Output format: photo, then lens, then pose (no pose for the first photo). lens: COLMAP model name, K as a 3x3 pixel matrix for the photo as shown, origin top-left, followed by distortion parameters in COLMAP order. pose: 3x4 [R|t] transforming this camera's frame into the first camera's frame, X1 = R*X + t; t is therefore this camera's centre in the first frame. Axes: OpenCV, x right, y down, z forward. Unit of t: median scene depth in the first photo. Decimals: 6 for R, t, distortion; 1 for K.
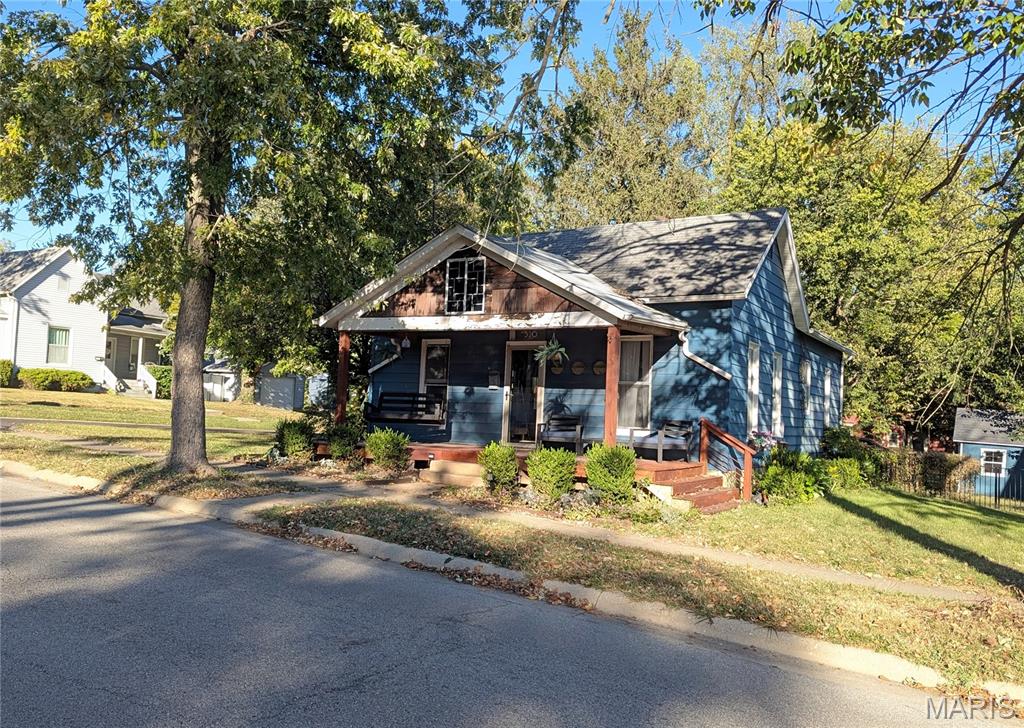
lens RADIAL K [[762.8, 0, 483.2], [0, 762.8, 372.7], [0, 0, 1]] dist [0.046019, 0.000349]
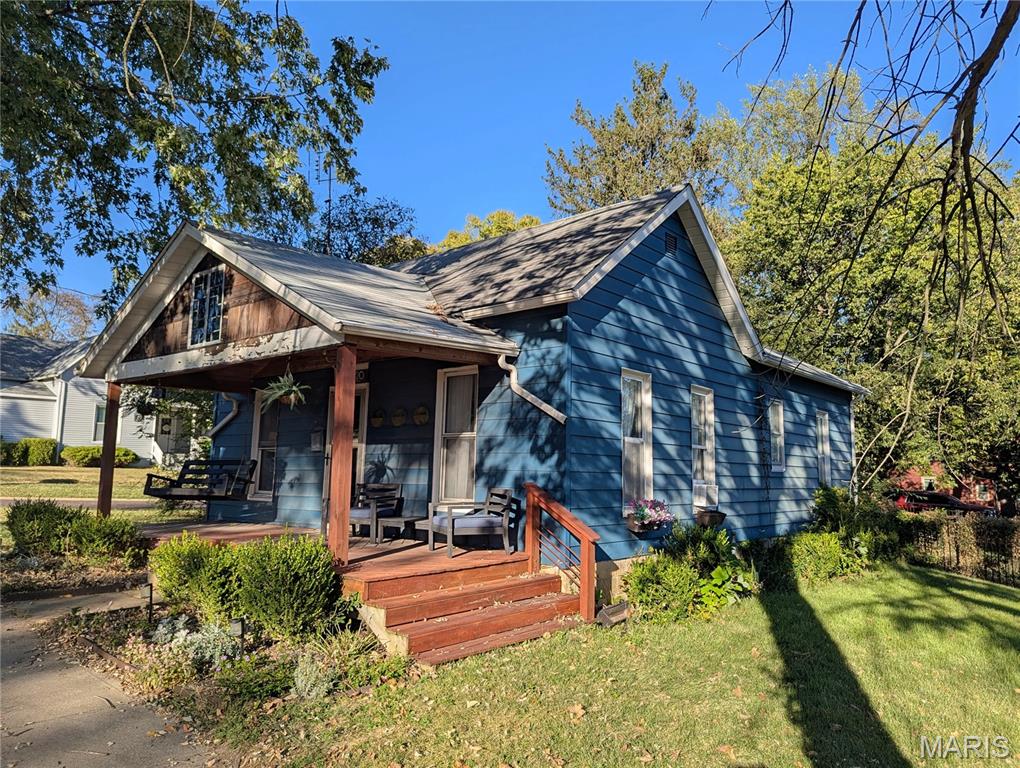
lens RADIAL K [[682.7, 0, 505.1], [0, 682.7, 383.4], [0, 0, 1]] dist [0.035908, -0.000191]
pose [[0.990142, -0.044959, -0.132658, 0.322267], [0.034000, 0.995907, -0.083747, 0.020273], [0.135880, 0.078411, 0.987617, 0.385603]]
